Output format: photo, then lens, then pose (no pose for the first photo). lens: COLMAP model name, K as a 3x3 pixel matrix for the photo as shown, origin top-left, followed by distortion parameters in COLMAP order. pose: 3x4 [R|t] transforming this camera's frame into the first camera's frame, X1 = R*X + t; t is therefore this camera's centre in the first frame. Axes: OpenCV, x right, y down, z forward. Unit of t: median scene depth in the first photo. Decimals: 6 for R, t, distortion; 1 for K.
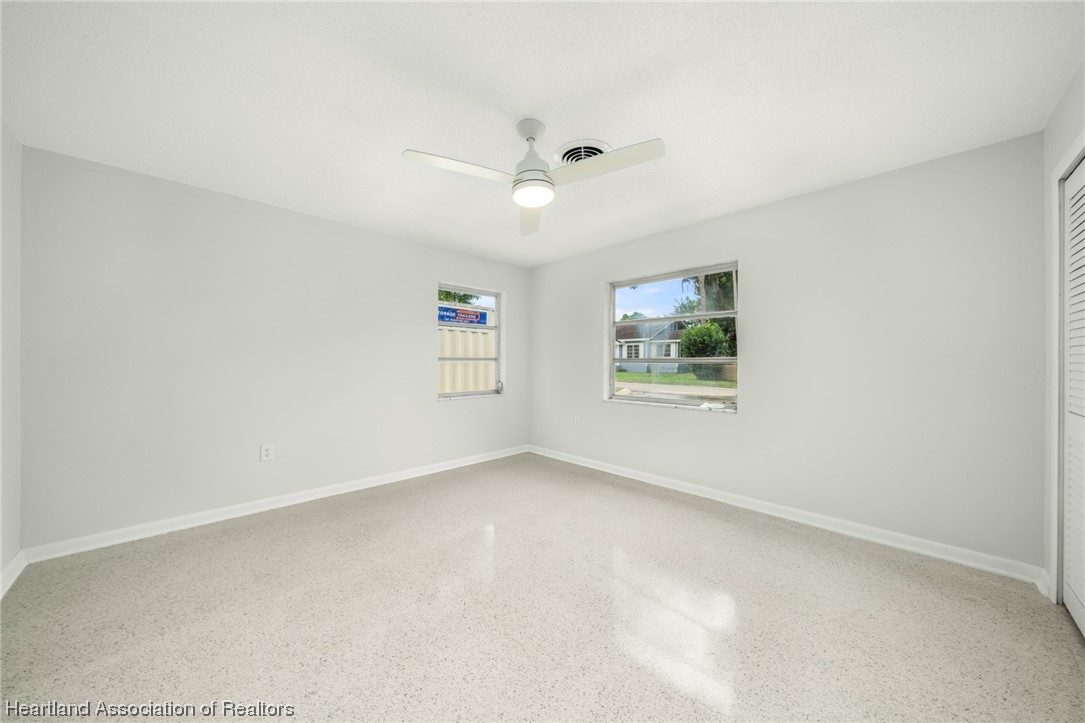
lens RADIAL K [[373.2, 0, 542.5], [0, 373.2, 361.5], [0, 0, 1]] dist [-0.009331, -0.000065]
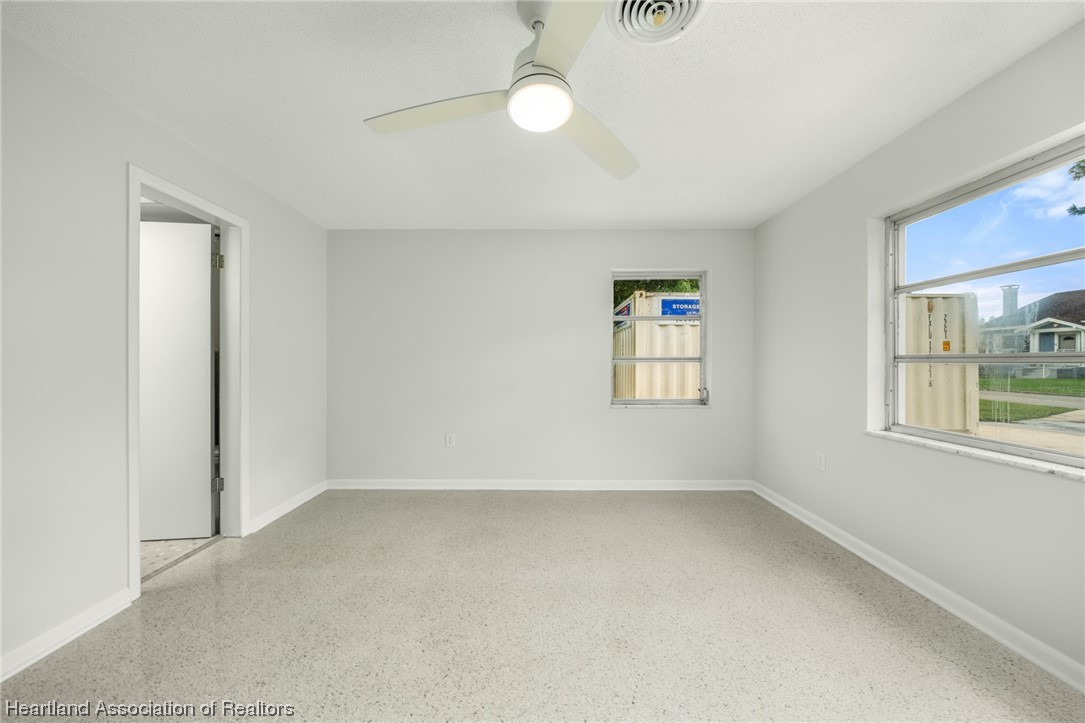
lens RADIAL K [[373.2, 0, 542.5], [0, 373.2, 361.5], [0, 0, 1]] dist [-0.009331, -0.000065]
pose [[0.701664, -0.003265, -0.712500, 0.218527], [0.003172, 0.999994, -0.001458, -0.001287], [0.712501, -0.001237, 0.701670, 0.271102]]
